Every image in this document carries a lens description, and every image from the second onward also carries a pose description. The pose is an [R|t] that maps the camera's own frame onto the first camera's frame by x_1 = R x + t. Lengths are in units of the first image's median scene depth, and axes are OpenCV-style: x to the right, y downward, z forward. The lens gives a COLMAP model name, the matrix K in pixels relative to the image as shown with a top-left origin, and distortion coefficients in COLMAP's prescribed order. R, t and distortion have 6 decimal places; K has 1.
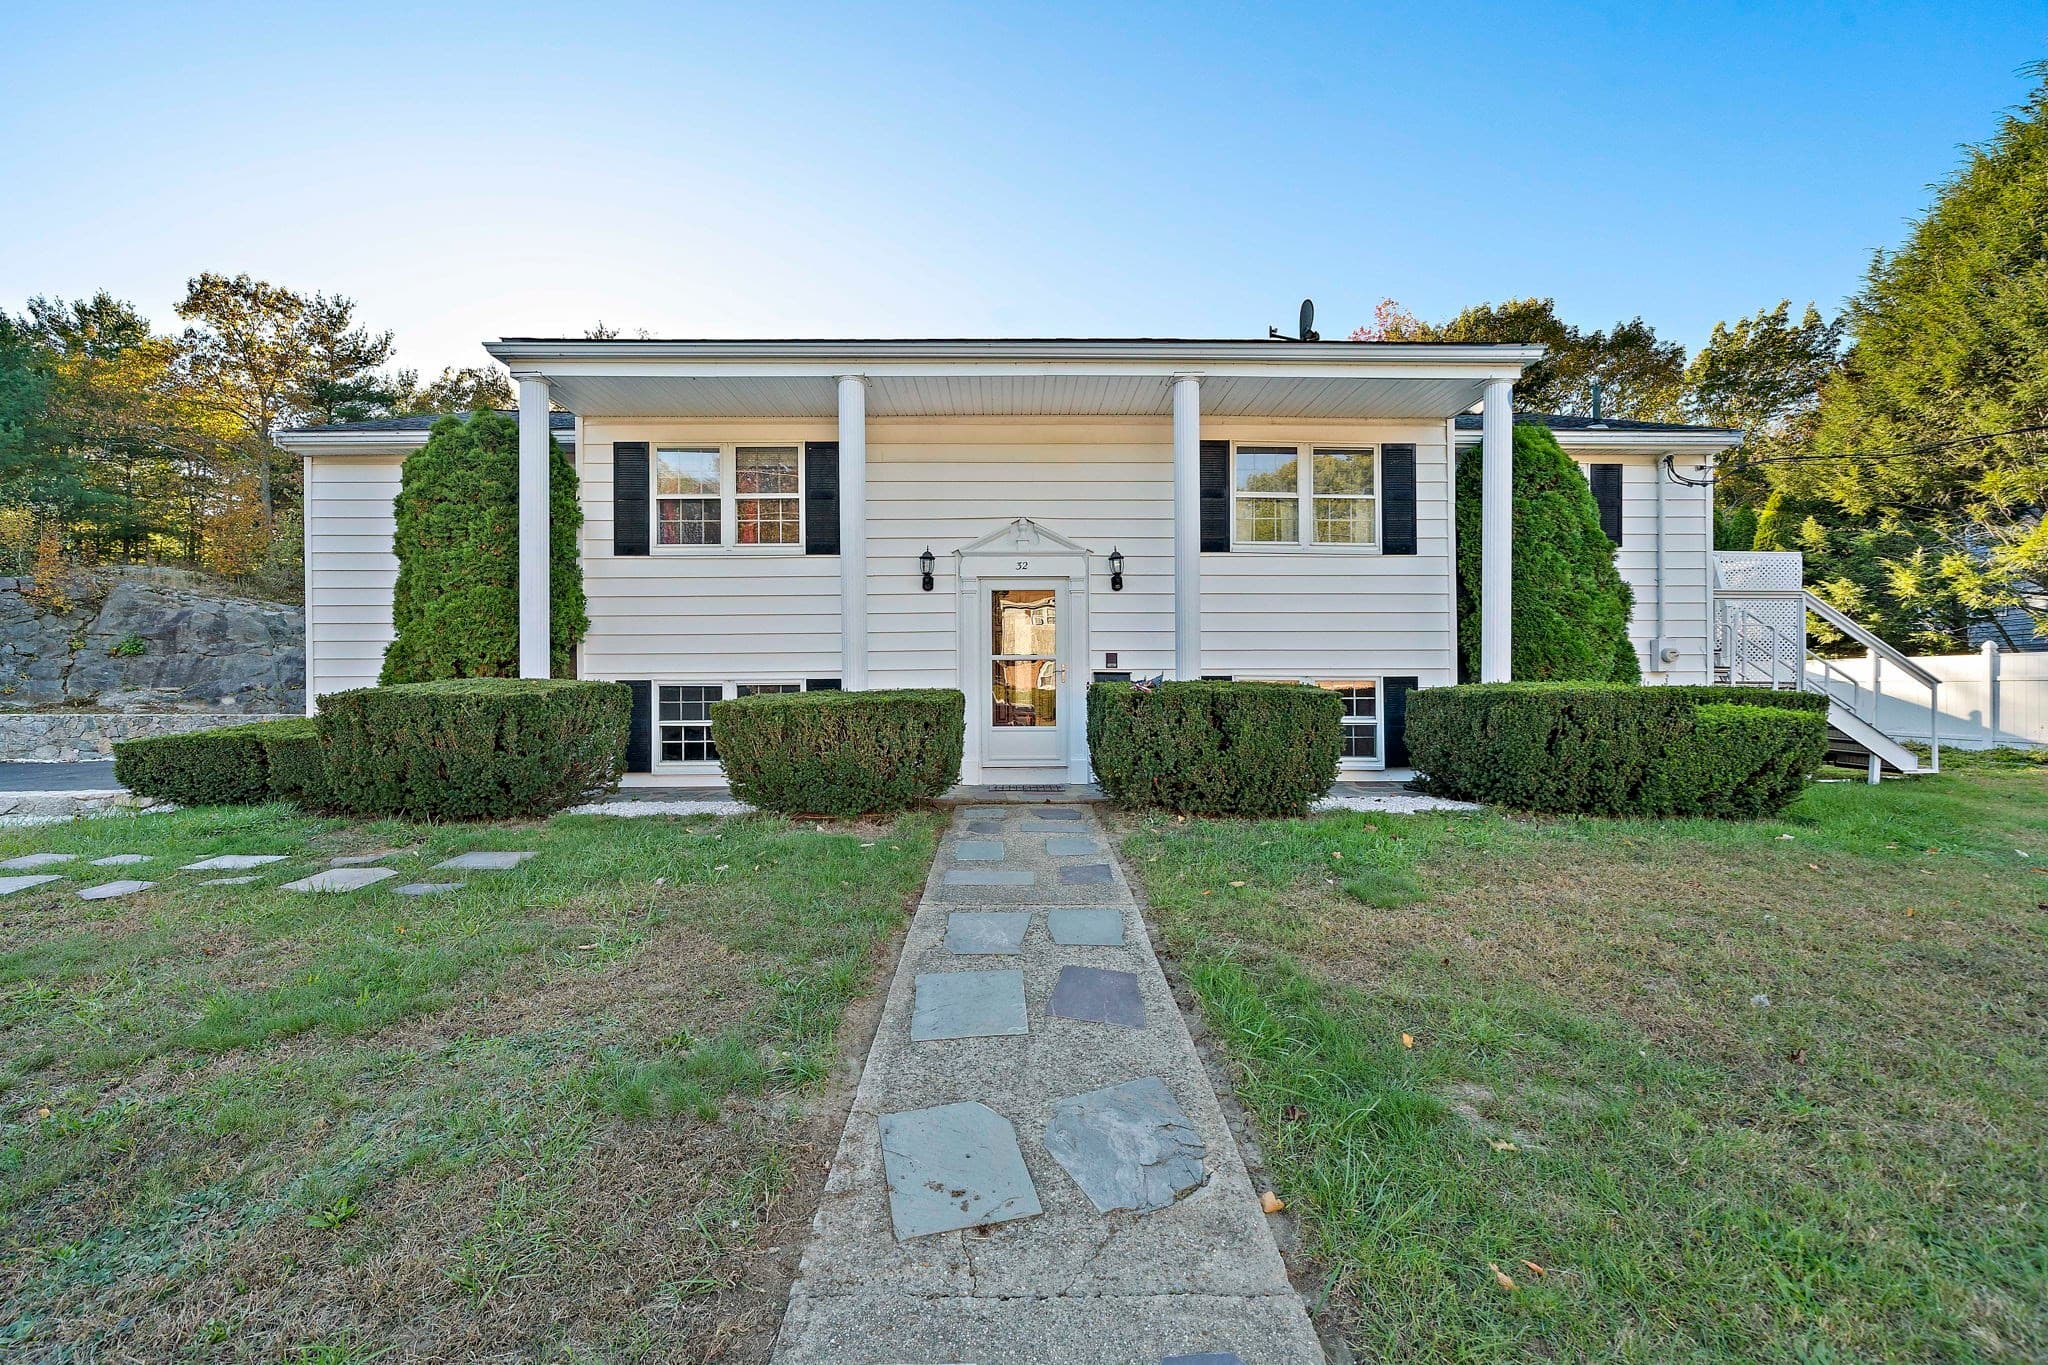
lens RADIAL K [[814.8, 0, 1024.0], [0, 814.8, 682.5], [0, 0, 1]] dist [-0.001538, -0.000264]
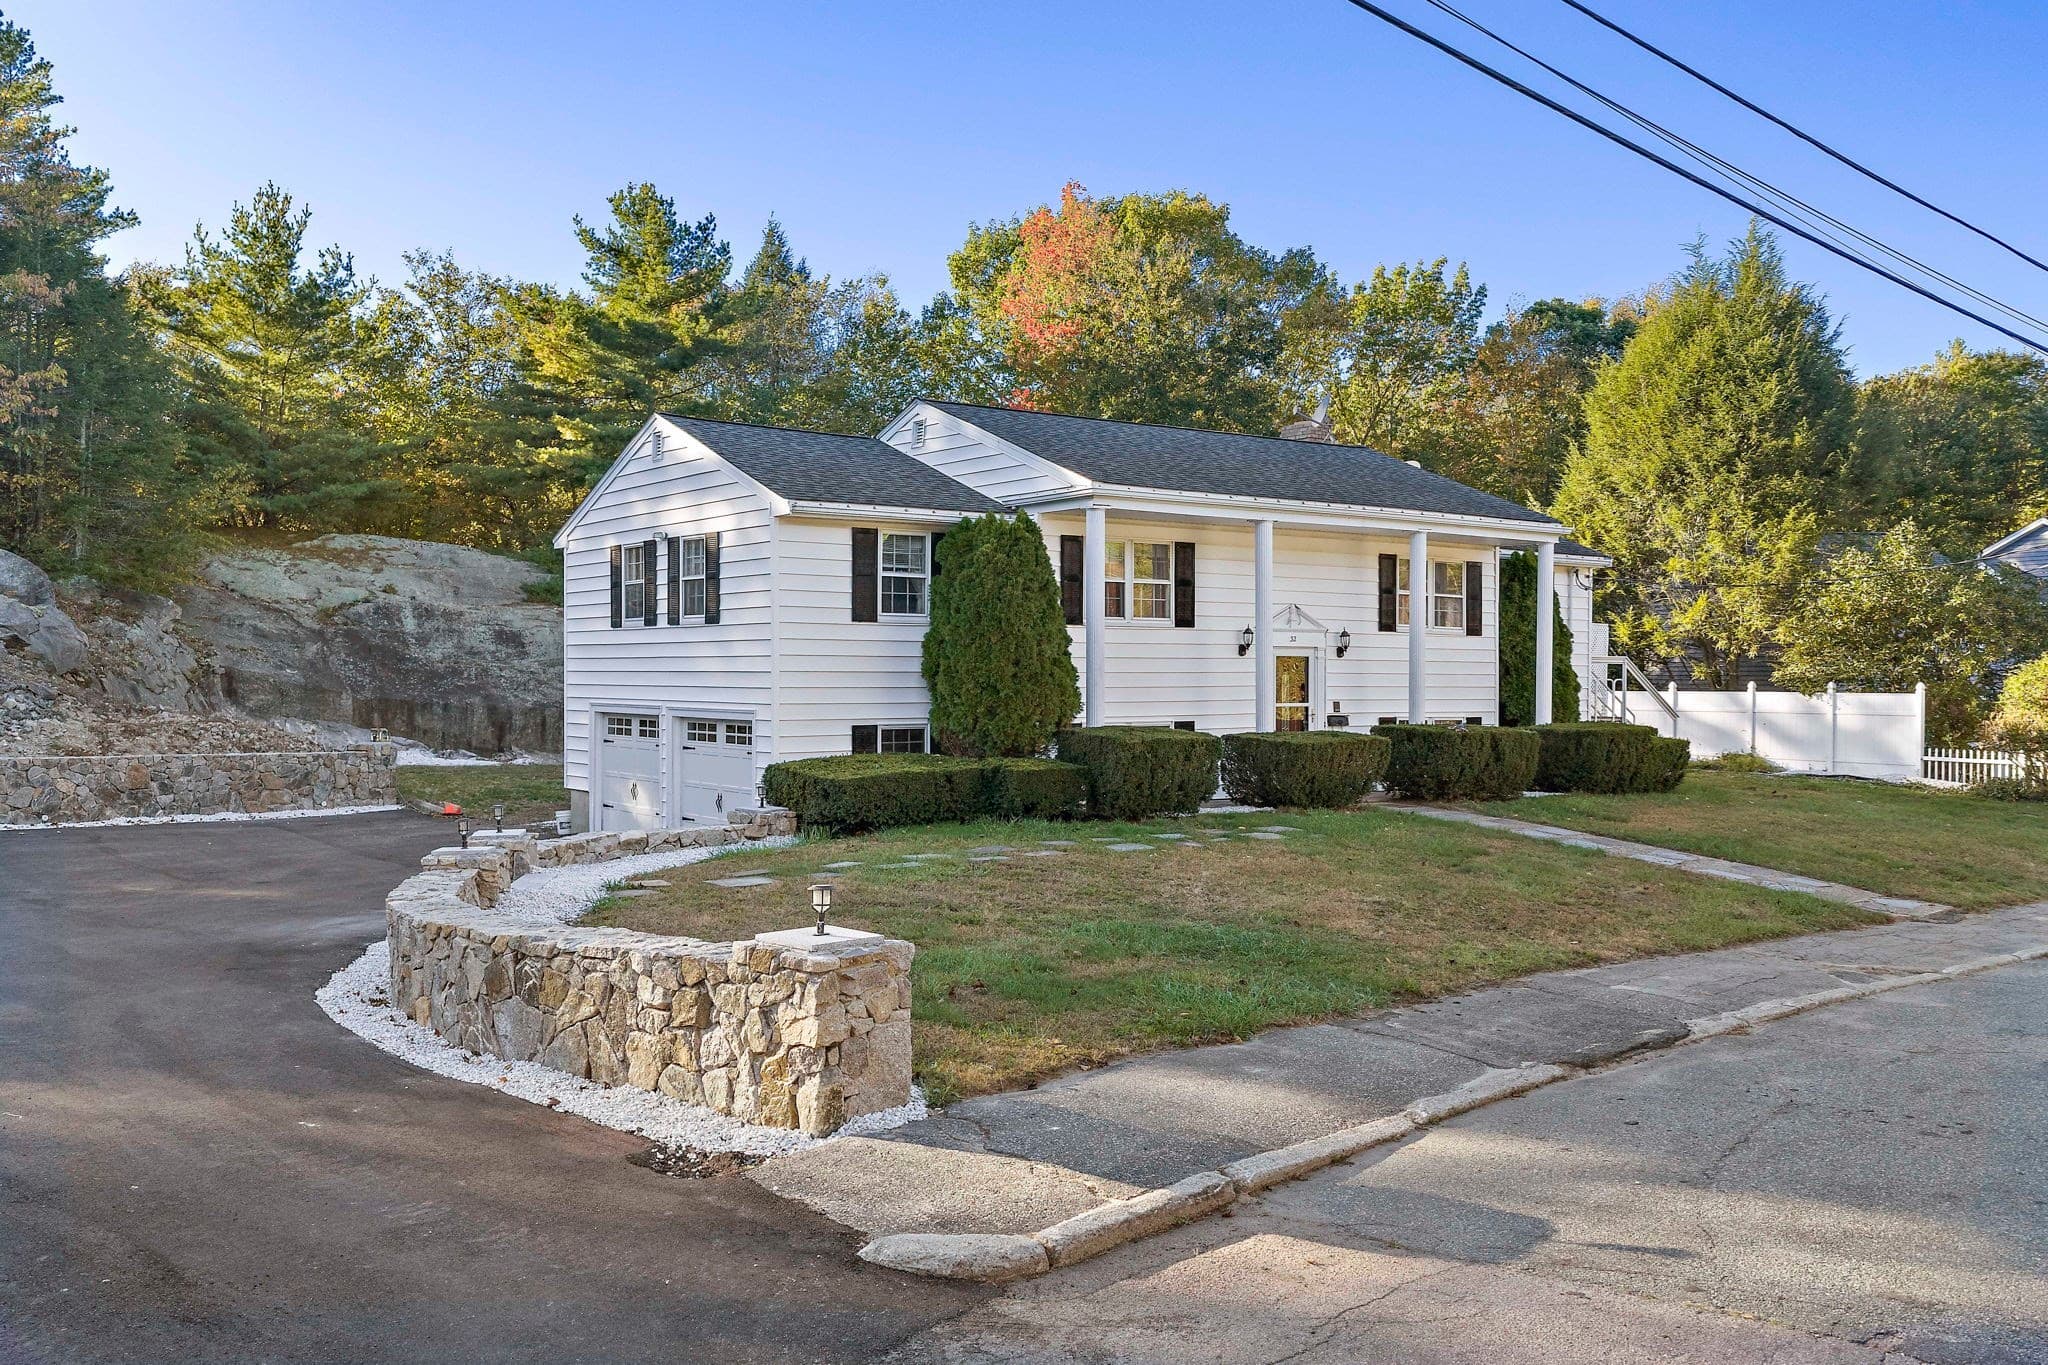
lens RADIAL K [[1708.0, 0, 1024.0], [0, 1708.0, 682.5], [0, 0, 1]] dist [-0.004218, -0.009129]
pose [[0.824751, 0.007098, 0.565452, -2.027976], [-0.011146, 0.999931, 0.003706, -0.074882], [-0.565387, -0.009359, 0.824773, -1.141851]]
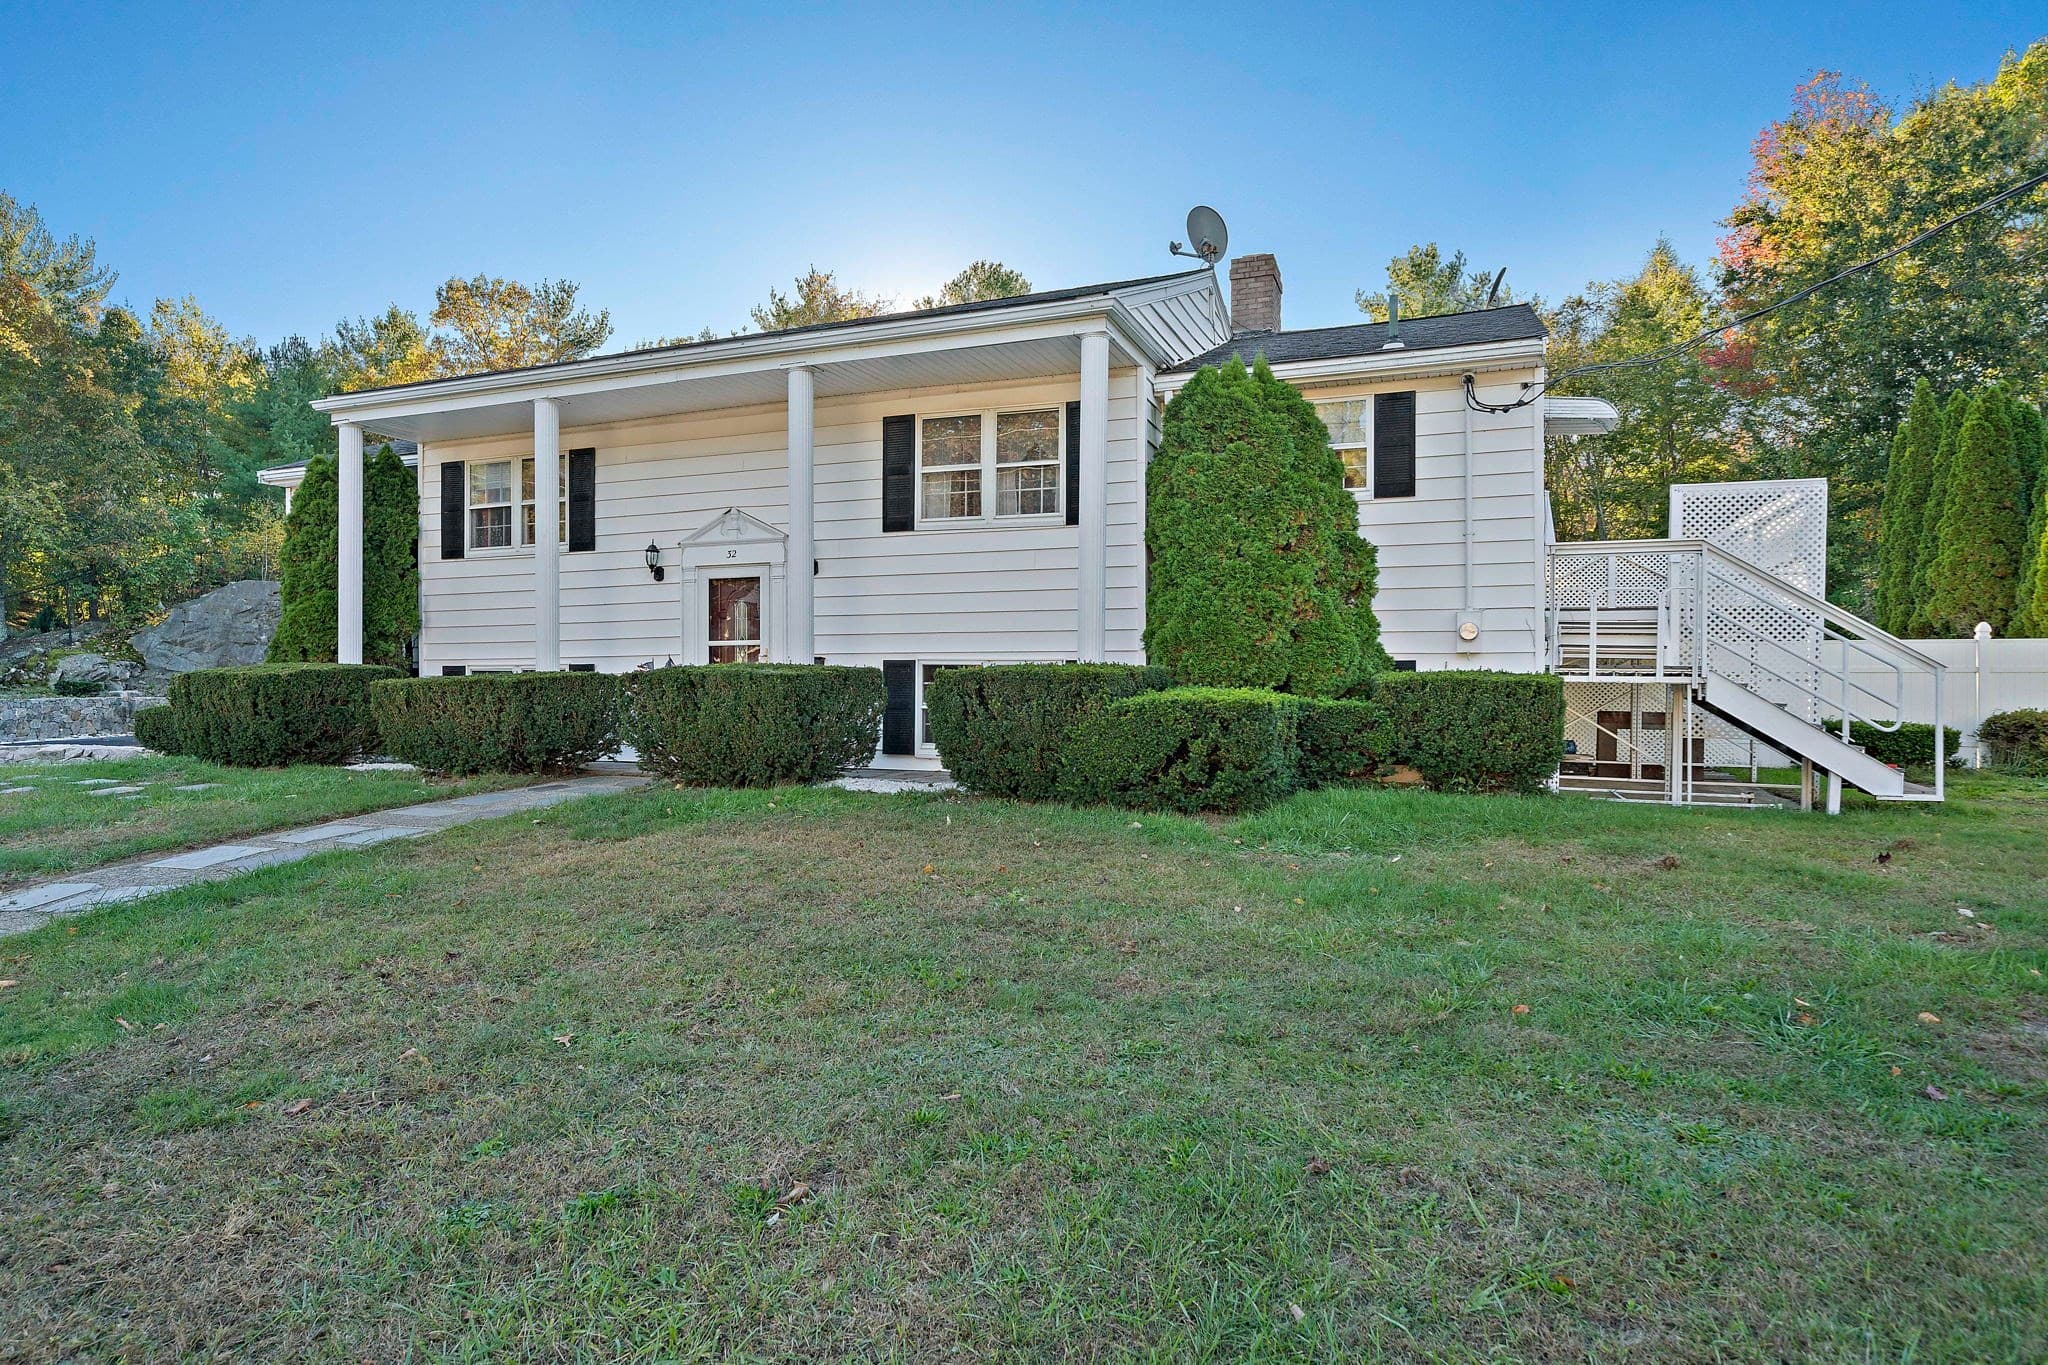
lens RADIAL K [[1119.1, 0, 1024.0], [0, 1119.1, 682.5], [0, 0, 1]] dist [0.000407, -0.000239]
pose [[0.923555, 0.003607, -0.383450, 0.885893], [-0.002073, 0.999988, 0.004414, 0.012552], [0.383461, -0.003281, 0.923551, -0.168575]]
